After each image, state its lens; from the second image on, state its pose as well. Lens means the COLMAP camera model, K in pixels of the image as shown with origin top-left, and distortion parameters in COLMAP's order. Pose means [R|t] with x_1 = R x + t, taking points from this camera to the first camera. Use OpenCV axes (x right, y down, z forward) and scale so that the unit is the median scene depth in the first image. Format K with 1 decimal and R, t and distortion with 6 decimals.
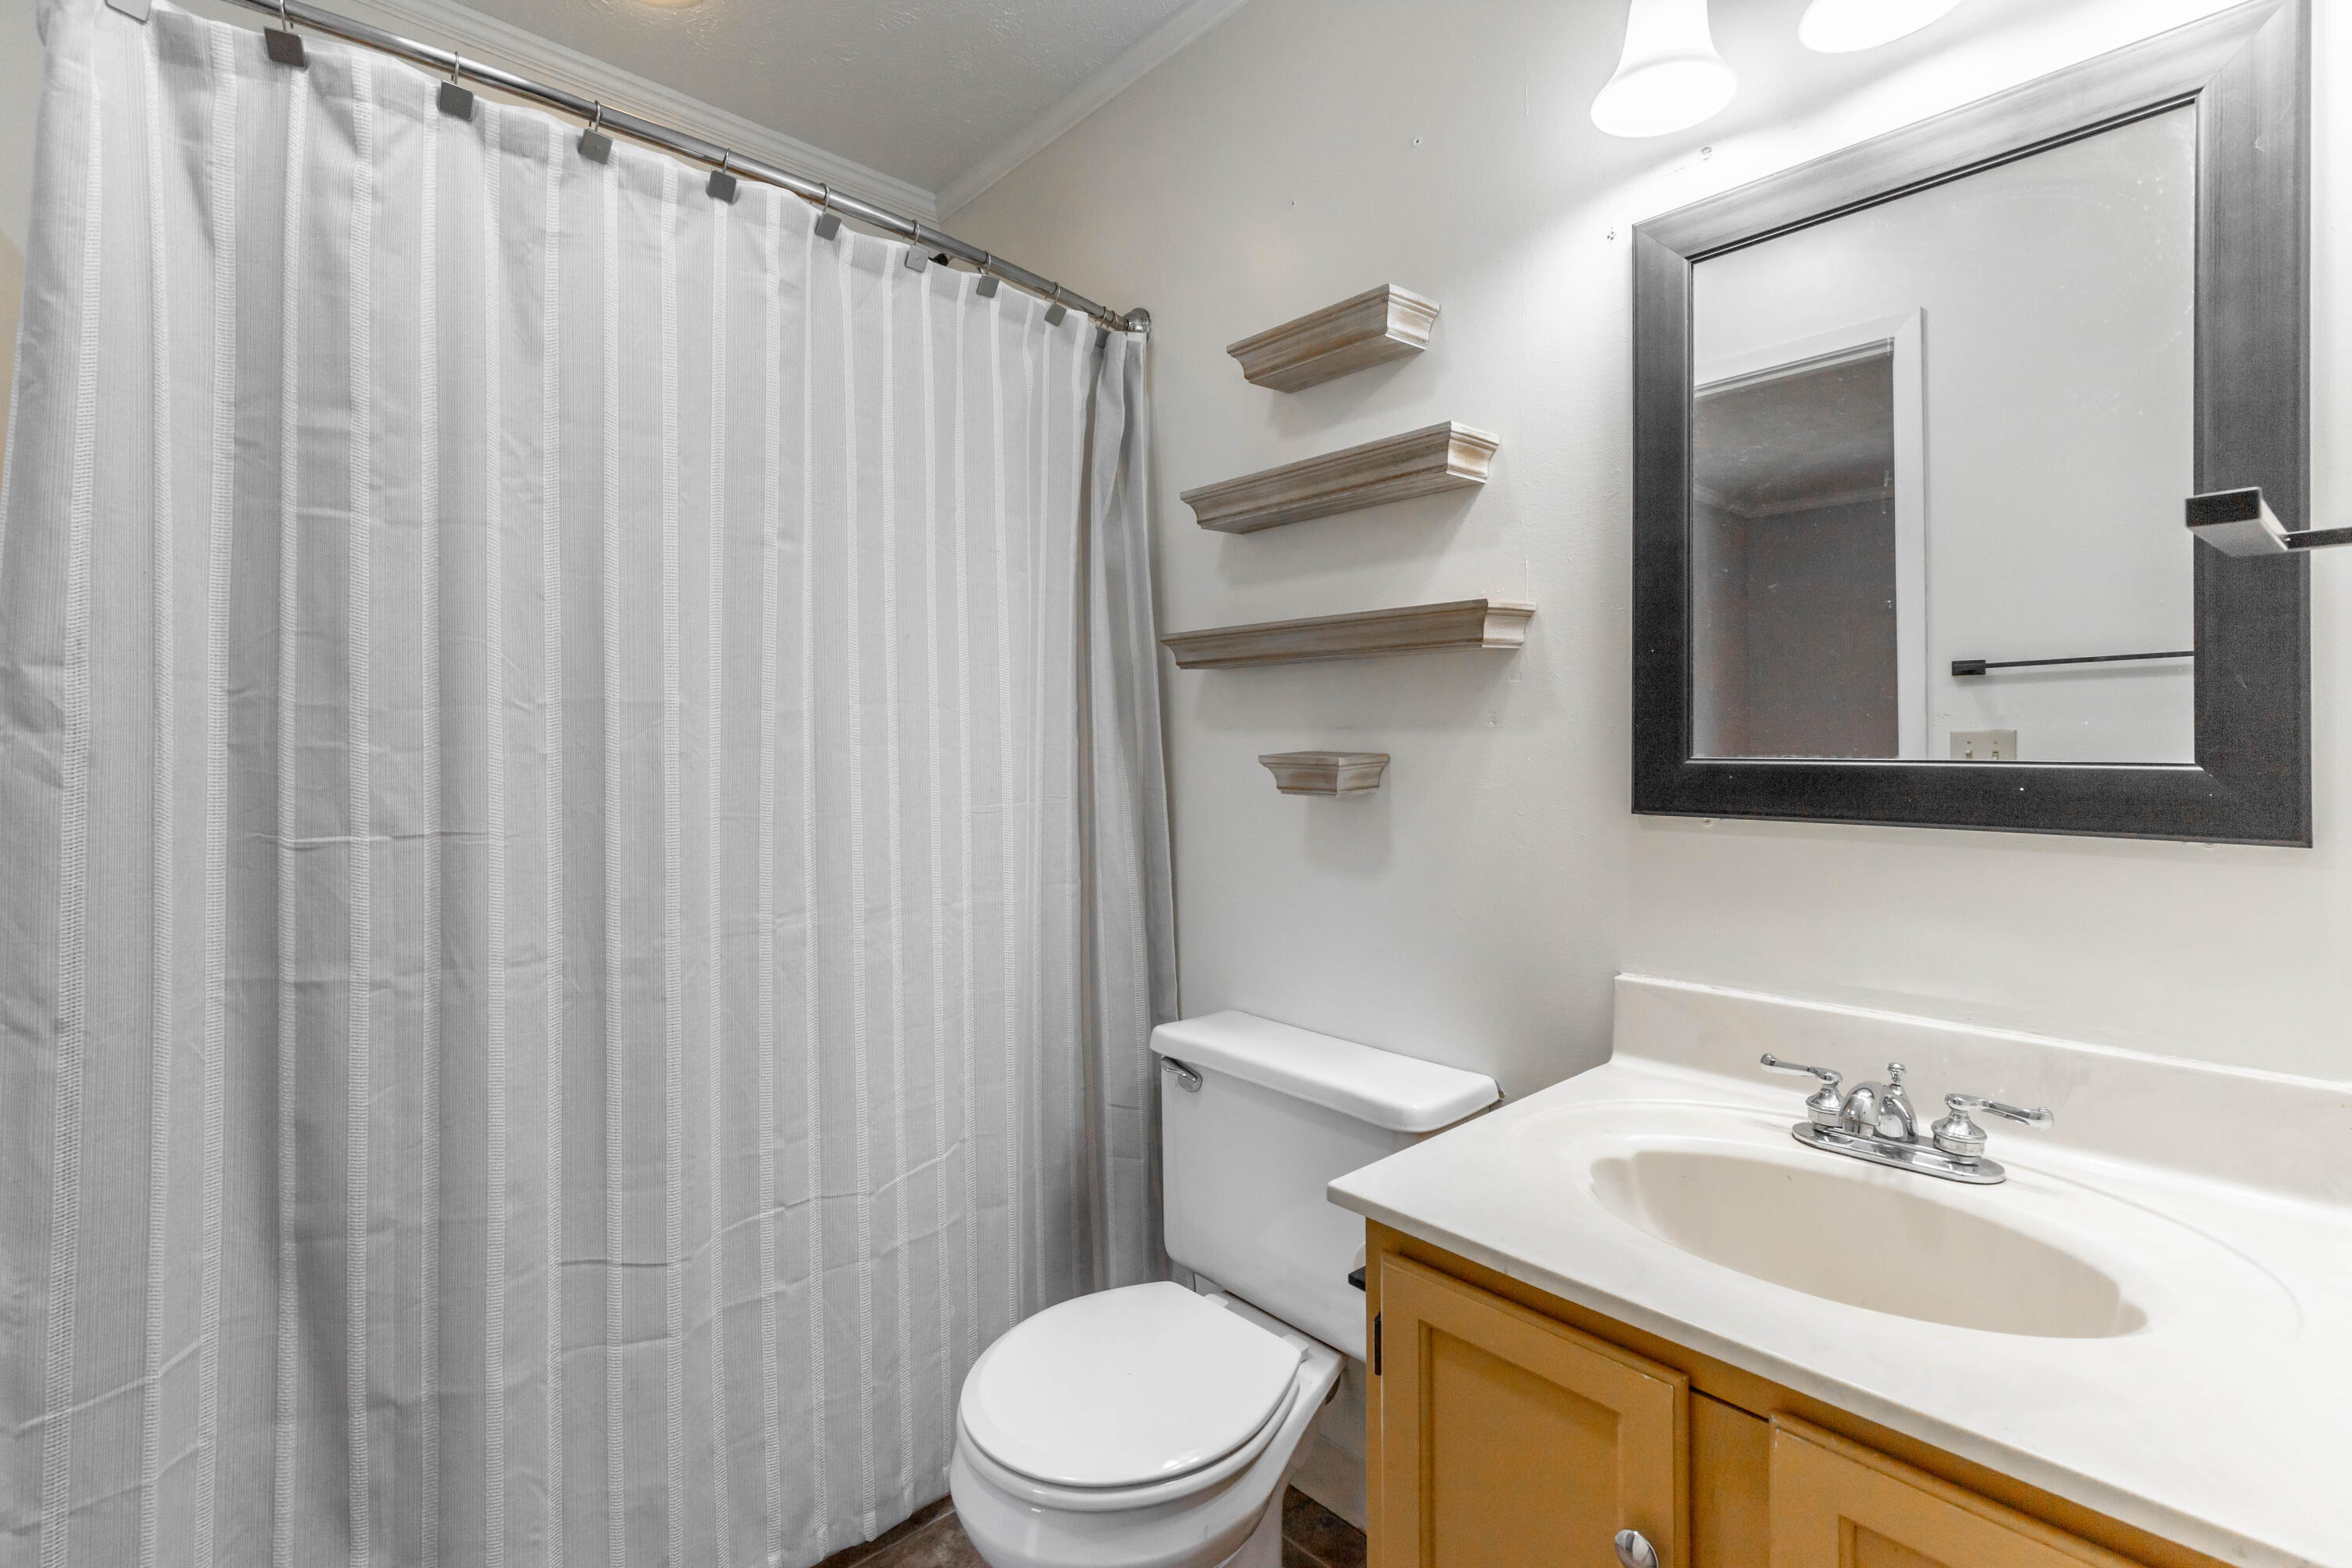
lens RADIAL K [[1066.2, 0, 1182.3], [0, 1066.2, 764.7], [0, 0, 1]] dist [0.010910, 0.000140]
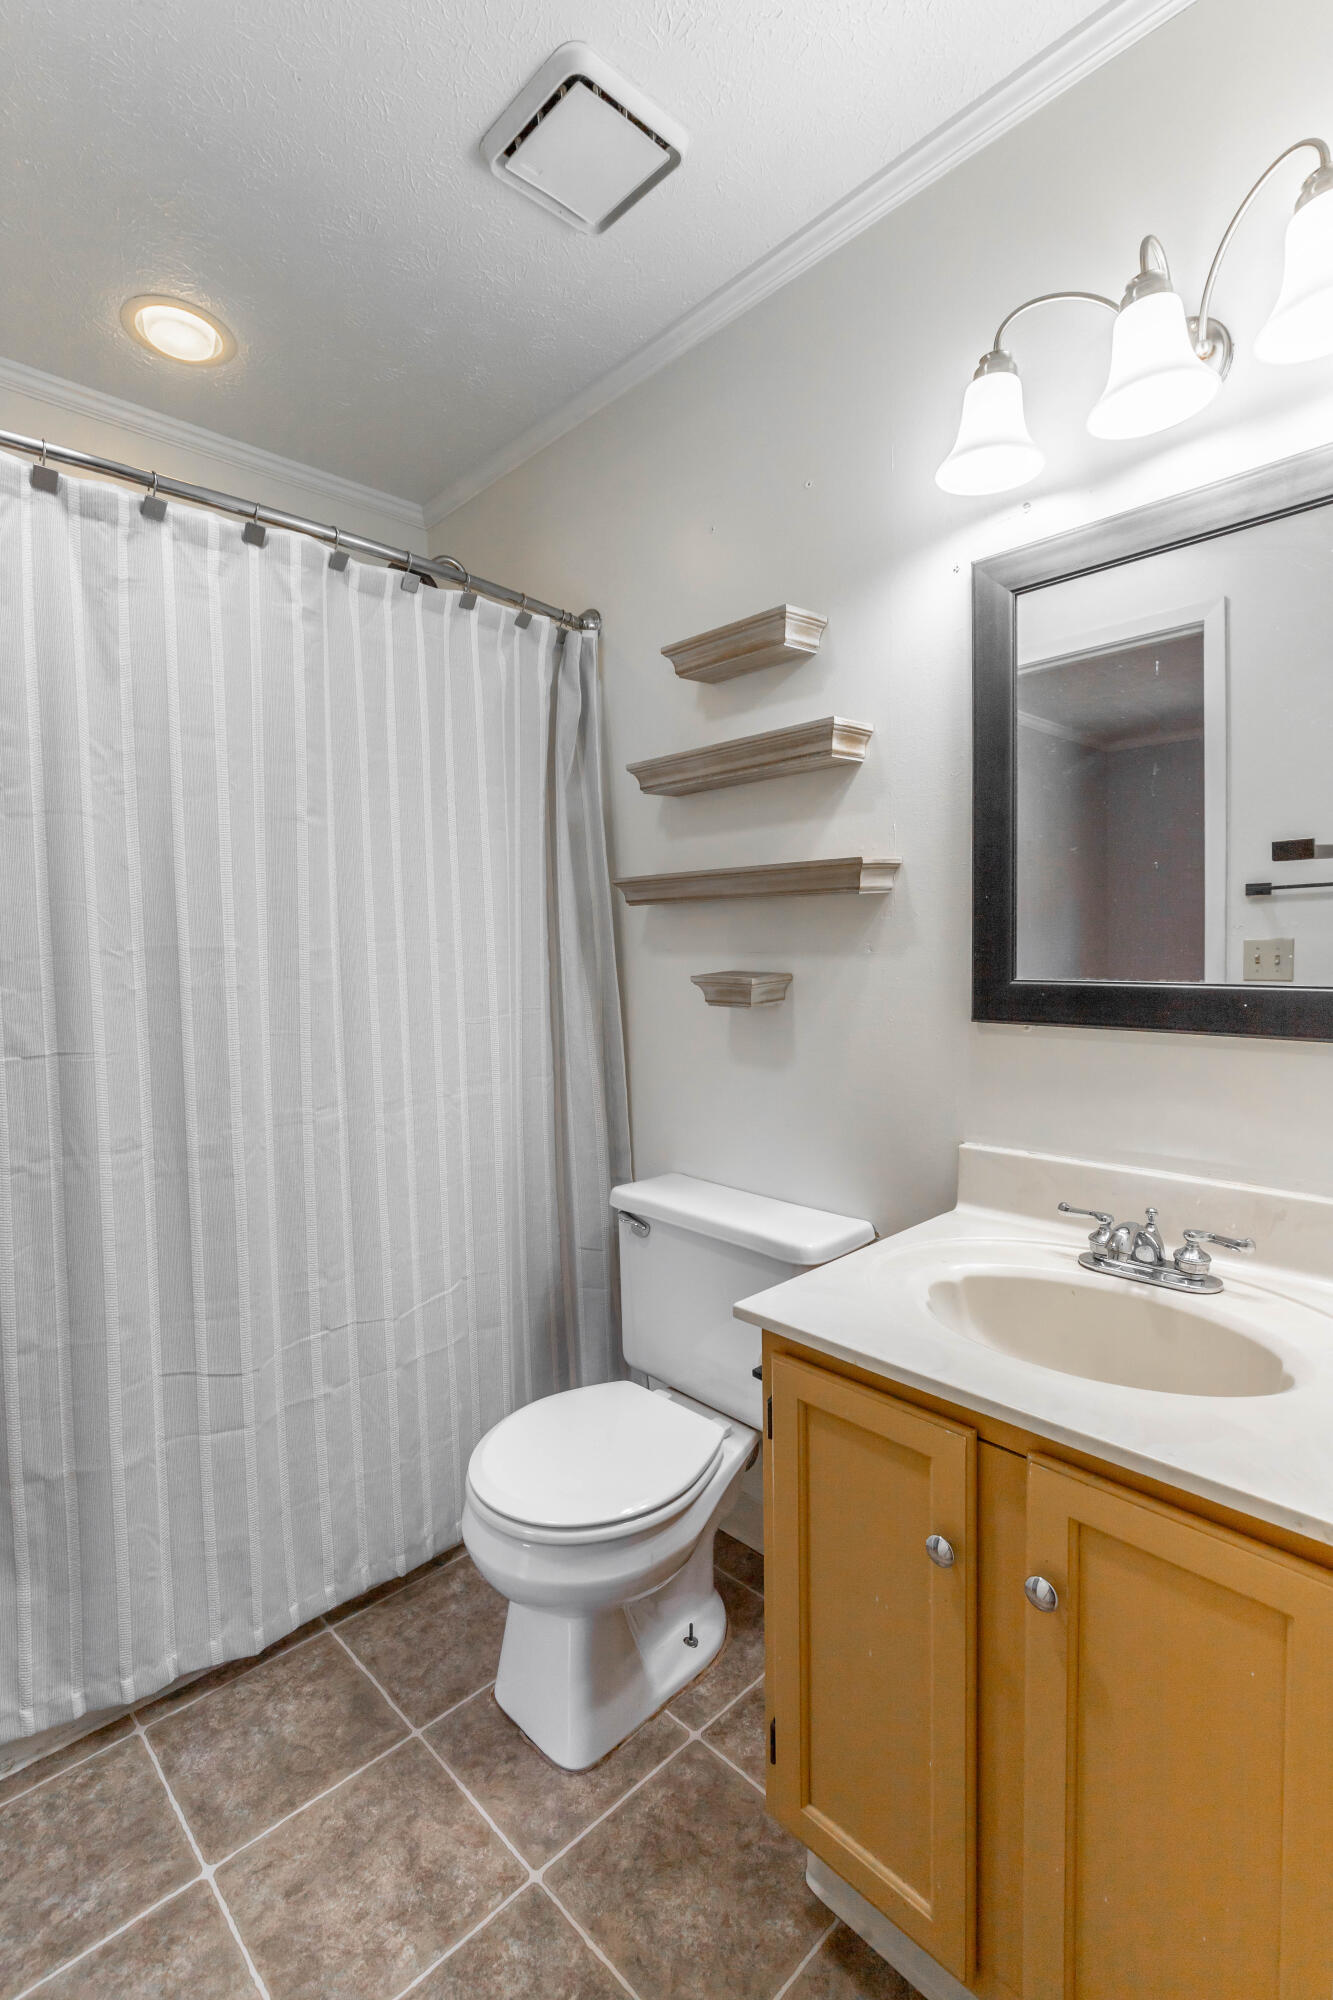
lens RADIAL K [[906.6, 0, 657.9], [0, 906.6, 999.4], [0, 0, 1]] dist [0.010910, 0.000140]
pose [[0.999799, -0.015171, 0.013109, 0.022514], [0.014566, 0.998879, 0.045047, -0.036479], [-0.013778, -0.044847, 0.998899, -0.102478]]
